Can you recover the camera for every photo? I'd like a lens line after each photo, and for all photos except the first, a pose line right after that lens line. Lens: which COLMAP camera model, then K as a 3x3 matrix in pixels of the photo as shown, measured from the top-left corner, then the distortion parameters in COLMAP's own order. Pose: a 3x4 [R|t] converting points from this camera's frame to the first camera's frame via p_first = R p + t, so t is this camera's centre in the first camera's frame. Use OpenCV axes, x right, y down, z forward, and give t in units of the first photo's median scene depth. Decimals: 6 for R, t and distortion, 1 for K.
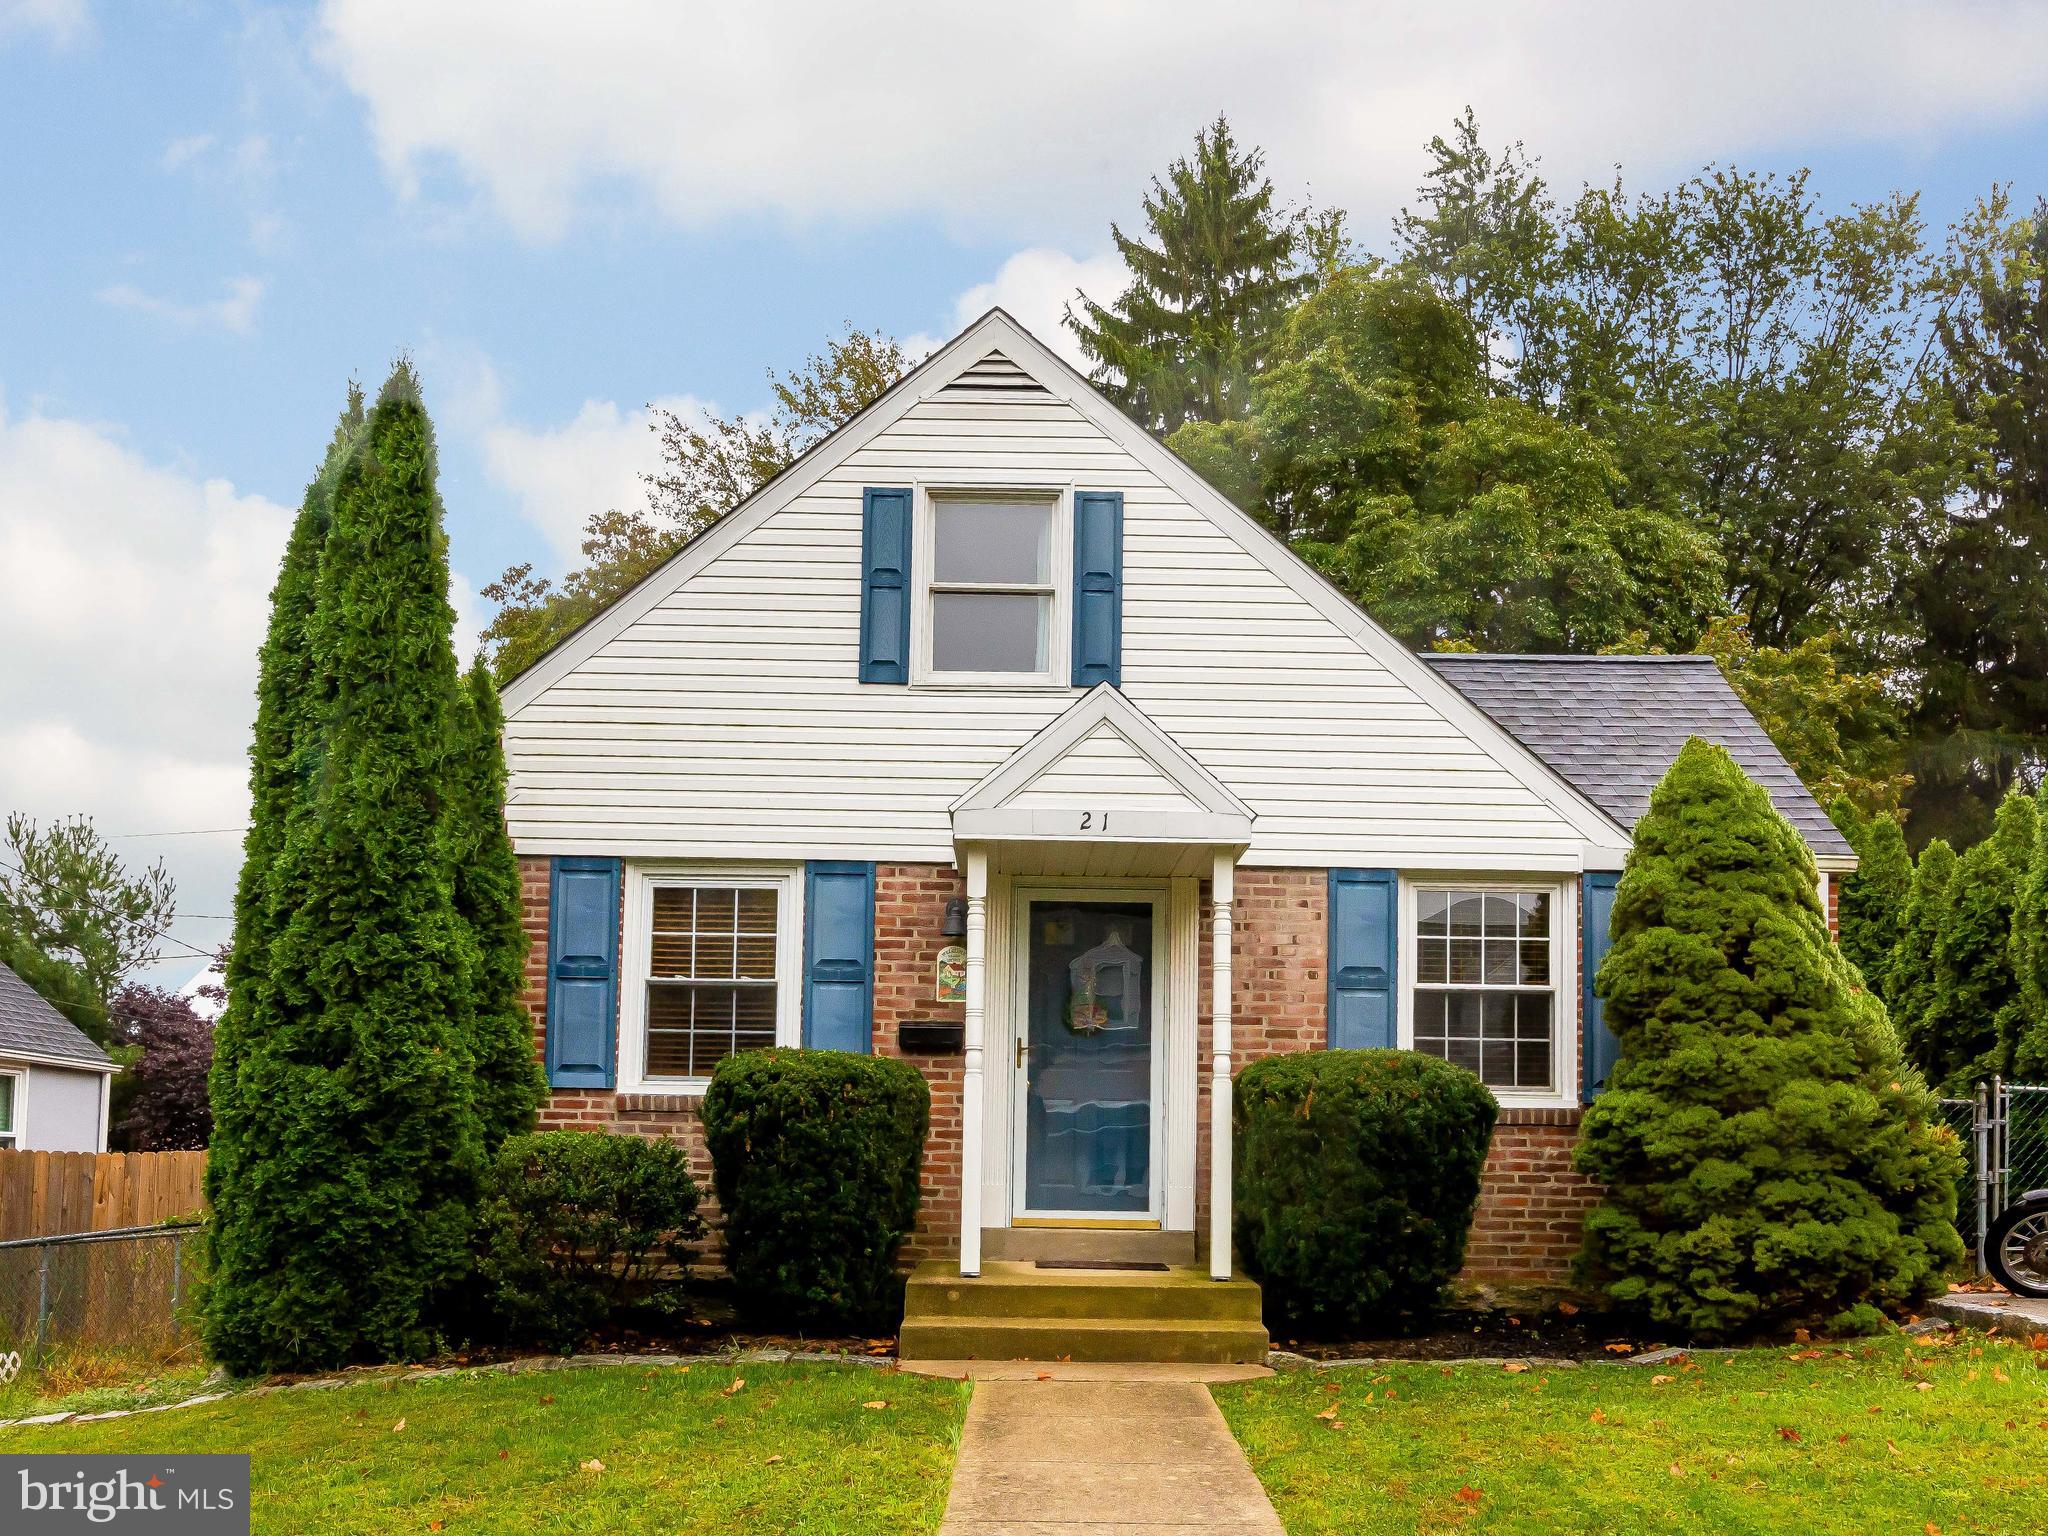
lens RADIAL K [[1781.6, 0, 1025.4], [0, 1781.6, 1073.6], [0, 0, 1]] dist [-0.002802, -0.002765]
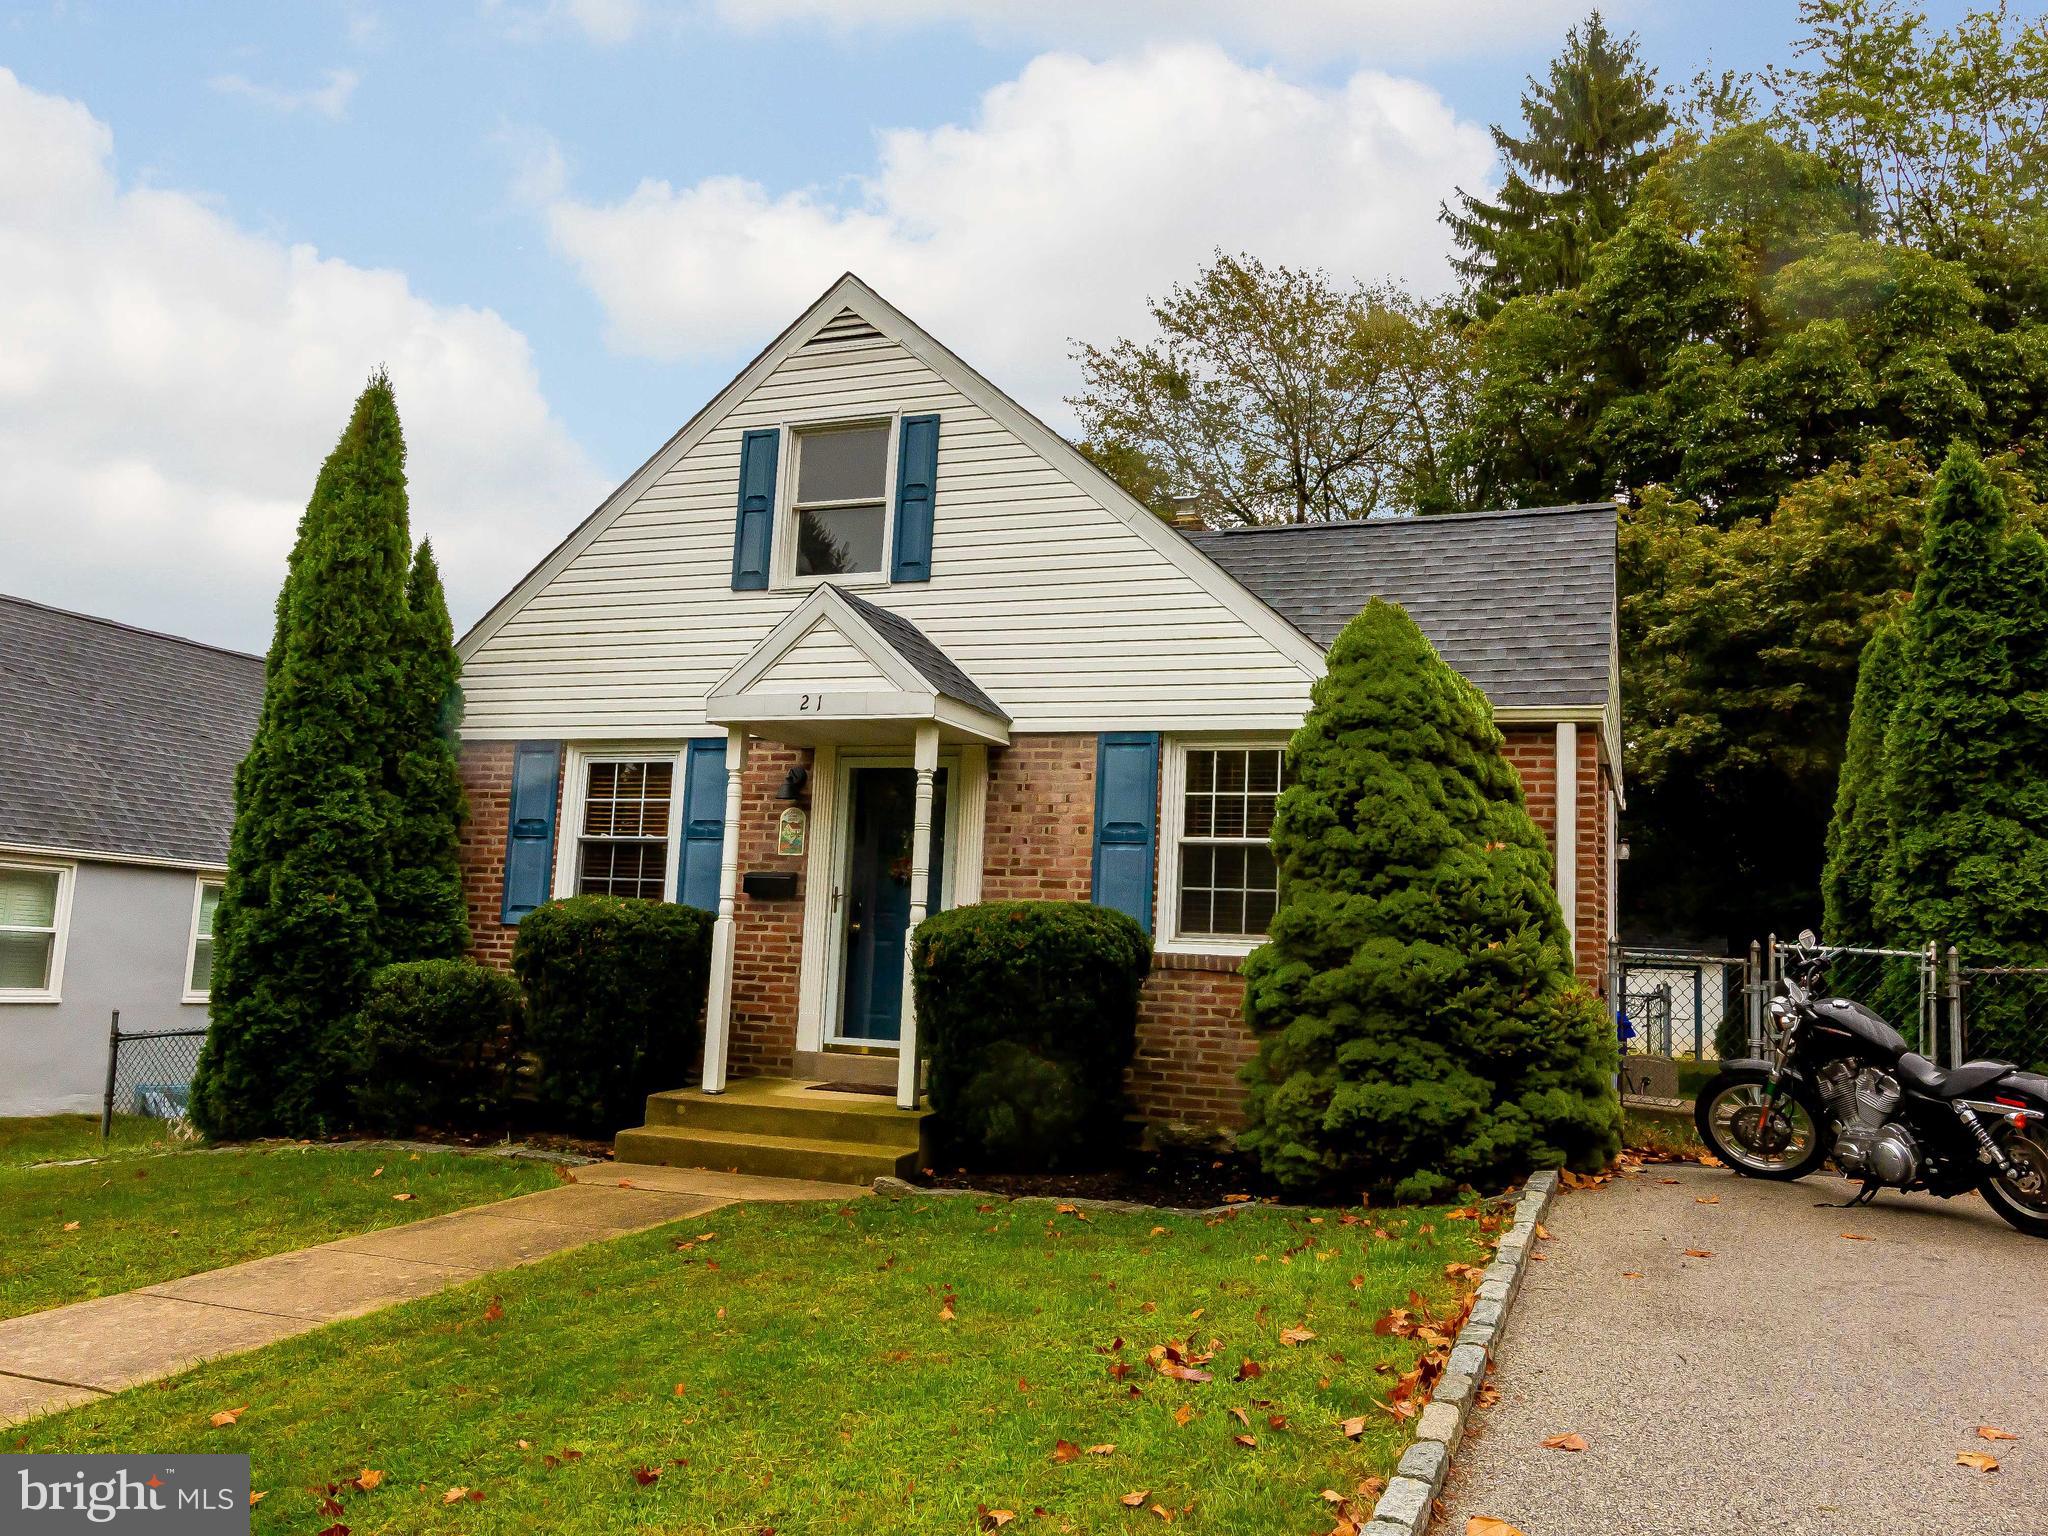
lens RADIAL K [[1581.6, 0, 1018.3], [0, 1581.6, 769.6], [0, 0, 1]] dist [0.001397, 0.007187]
pose [[0.933893, -0.020172, -0.356983, 0.472210], [-0.008128, 0.996952, -0.077599, -0.016853], [0.357460, 0.075371, 0.930882, 0.080107]]
